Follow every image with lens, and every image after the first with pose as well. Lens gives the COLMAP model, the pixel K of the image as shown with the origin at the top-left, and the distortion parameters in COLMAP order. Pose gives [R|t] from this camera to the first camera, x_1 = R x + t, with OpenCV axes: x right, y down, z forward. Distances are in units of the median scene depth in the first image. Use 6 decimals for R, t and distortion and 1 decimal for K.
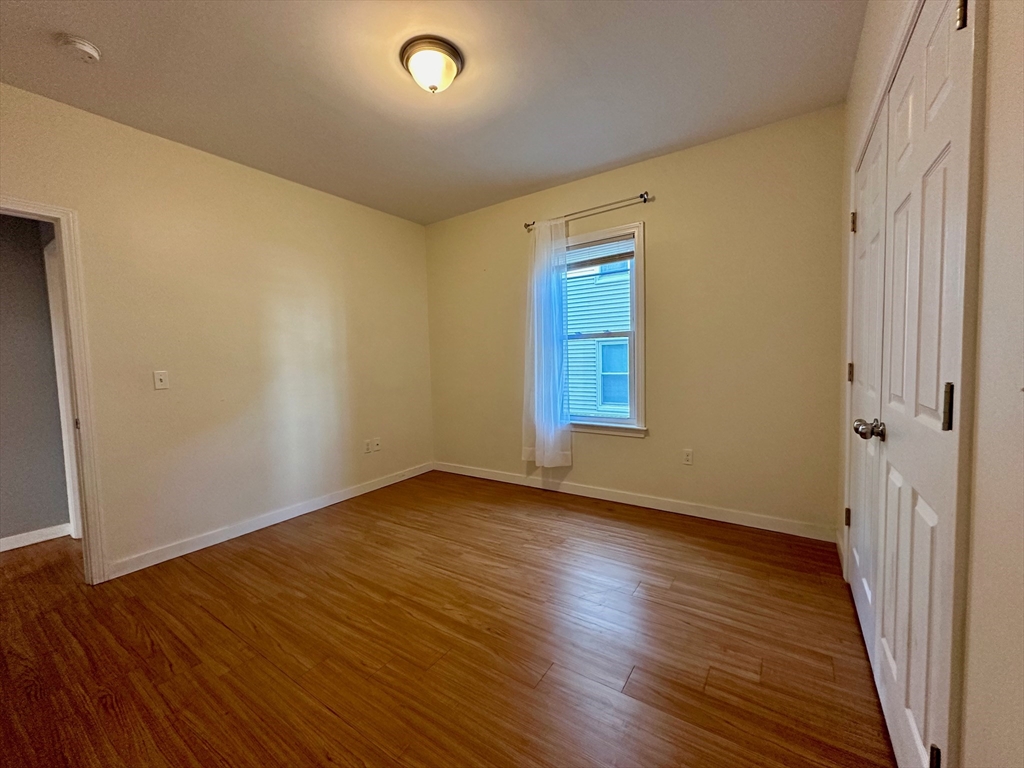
lens RADIAL K [[407.5, 0, 512.0], [0, 407.5, 384.0], [0, 0, 1]] dist [-0.003822, 0.000708]
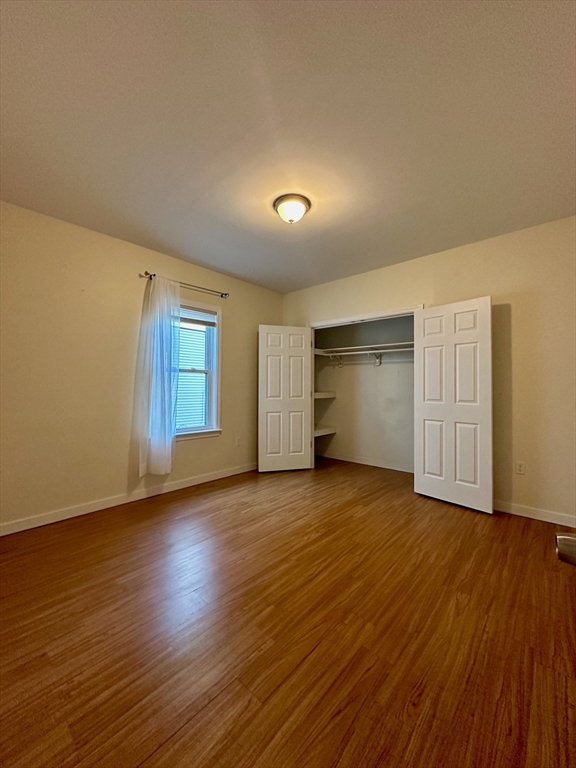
lens RADIAL K [[305.6, 0, 288.7], [0, 305.6, 383.1], [0, 0, 1]] dist [-0.003822, 0.000708]
pose [[0.129528, 0.042856, 0.990649, -0.984514], [0.052514, 0.997367, -0.050012, -0.003556], [-0.990184, 0.058501, 0.126937, 0.625487]]
